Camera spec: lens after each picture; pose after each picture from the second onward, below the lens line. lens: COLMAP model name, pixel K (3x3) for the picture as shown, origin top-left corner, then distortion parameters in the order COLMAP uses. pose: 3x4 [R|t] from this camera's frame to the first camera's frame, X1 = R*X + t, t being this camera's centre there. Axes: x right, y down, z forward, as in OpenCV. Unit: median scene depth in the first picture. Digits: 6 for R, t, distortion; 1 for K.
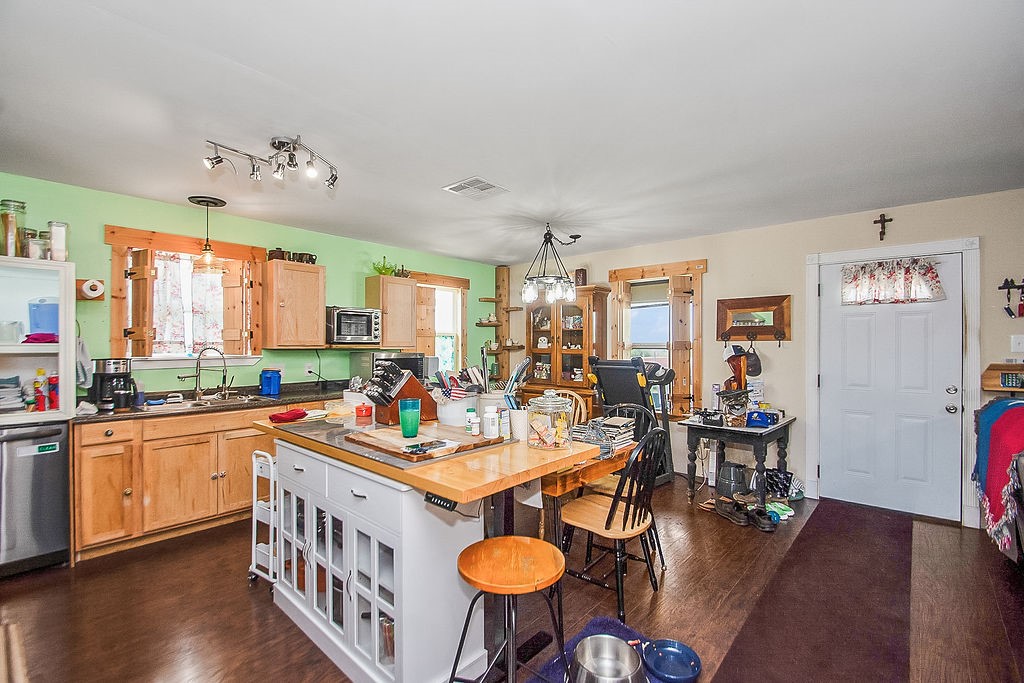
lens RADIAL K [[450.7, 0, 516.1], [0, 450.7, 345.4], [0, 0, 1]] dist [-0.001336, -0.016739]
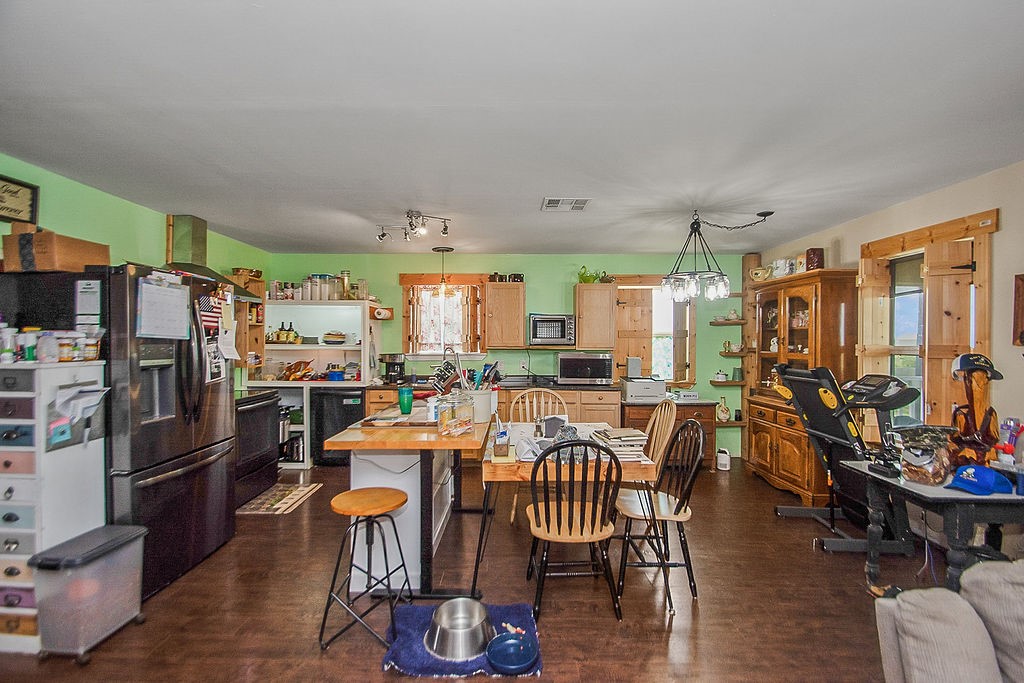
lens RADIAL K [[464.1, 0, 512.0], [0, 464.1, 341.5], [0, 0, 1]] dist [0.000371, -0.017477]
pose [[0.656122, 0.003407, -0.754647, 0.521871], [-0.004149, 0.999991, 0.000907, -0.014185], [0.754643, 0.002536, 0.656130, 0.133112]]
